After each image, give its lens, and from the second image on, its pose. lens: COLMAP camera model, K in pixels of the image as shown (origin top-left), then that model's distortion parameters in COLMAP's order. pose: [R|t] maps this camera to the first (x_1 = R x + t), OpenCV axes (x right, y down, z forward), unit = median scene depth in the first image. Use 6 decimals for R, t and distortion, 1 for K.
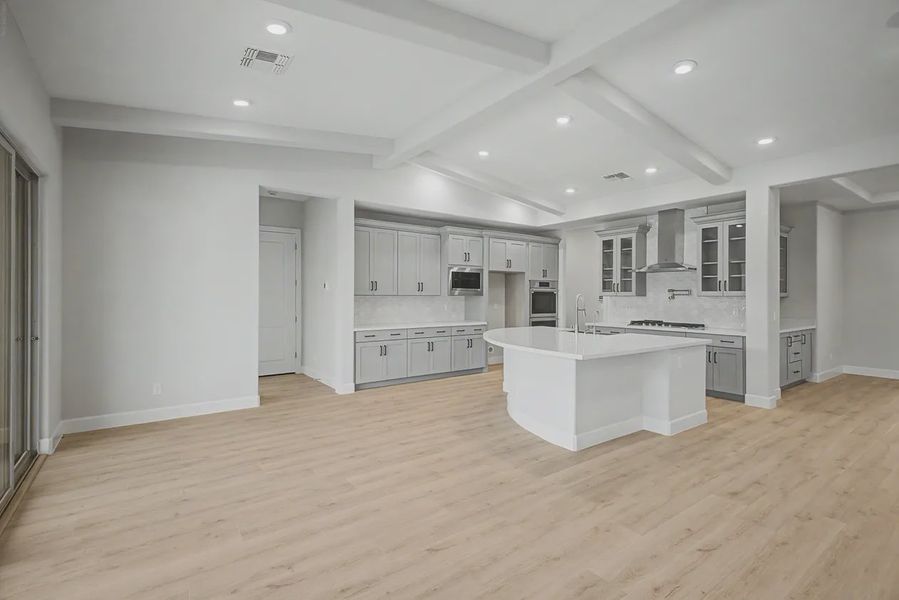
lens RADIAL K [[411.2, 0, 449.7], [0, 411.2, 294.0], [0, 0, 1]] dist [0.026126, -0.000198]
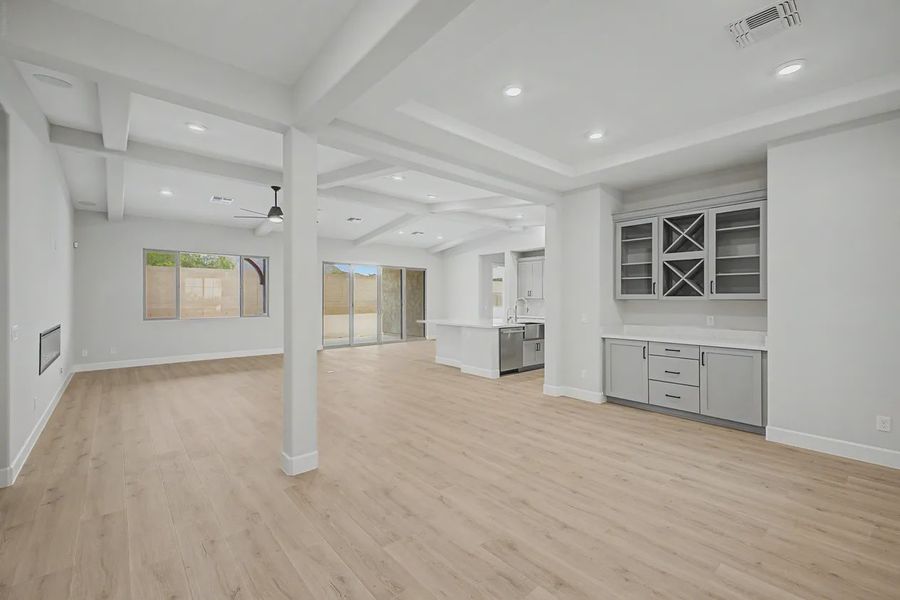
lens RADIAL K [[377.6, 0, 451.9], [0, 377.6, 299.2], [0, 0, 1]] dist [0.011200, -0.008637]
pose [[0.090498, 0.000424, -0.995897, 1.359223], [0.001892, 0.999998, 0.000597, 0.004671], [0.995895, -0.001938, 0.090497, 0.486450]]
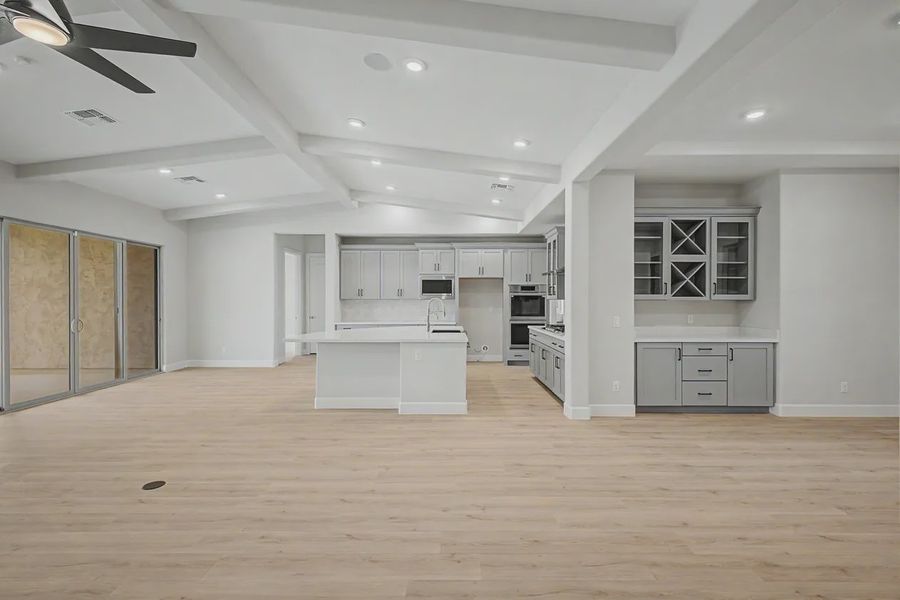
lens RADIAL K [[407.8, 0, 452.5], [0, 407.8, 301.0], [0, 0, 1]] dist [0.013767, -0.000751]
pose [[0.809756, -0.000180, -0.586767, 0.815978], [0.002899, 0.999989, 0.003694, 0.004182], [0.586760, -0.004692, 0.809747, 0.078543]]
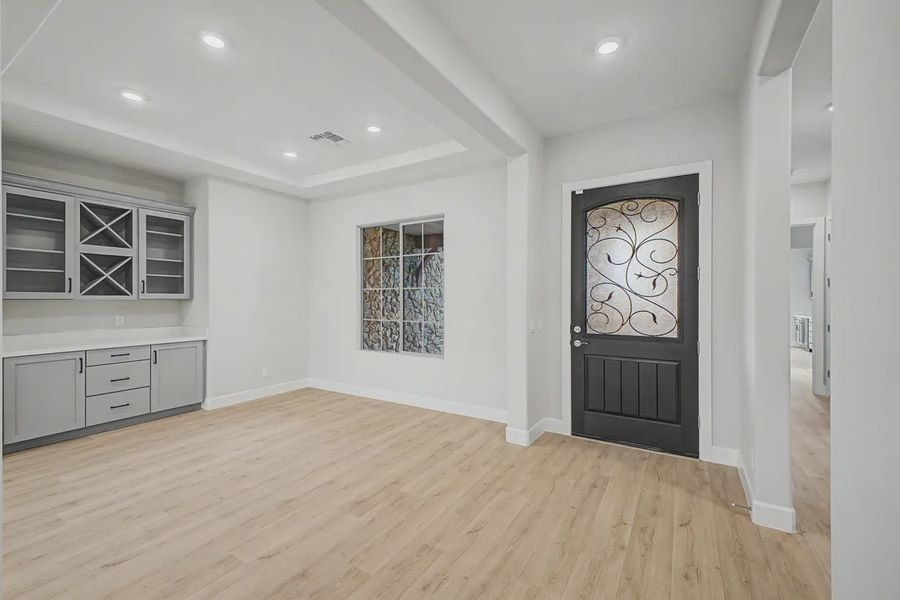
lens RADIAL K [[377.6, 0, 451.9], [0, 377.6, 299.2], [0, 0, 1]] dist [0.011200, -0.008637]
pose [[0.920233, -0.002049, 0.391365, 0.994102], [0.000360, 0.999990, 0.004390, 0.004077], [-0.391370, -0.003899, 0.920225, 0.182219]]
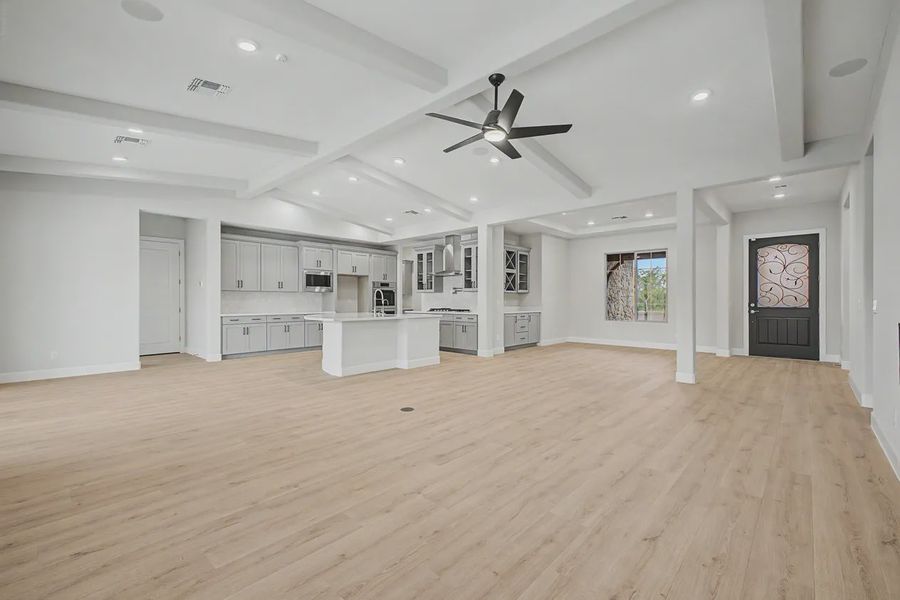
lens RADIAL K [[377.6, 0, 451.9], [0, 377.6, 299.2], [0, 0, 1]] dist [0.011200, -0.008637]
pose [[0.981444, -0.002163, 0.191738, 0.250924], [0.002088, 0.999998, 0.000593, 0.030471], [-0.191738, -0.000182, 0.981446, -0.345556]]
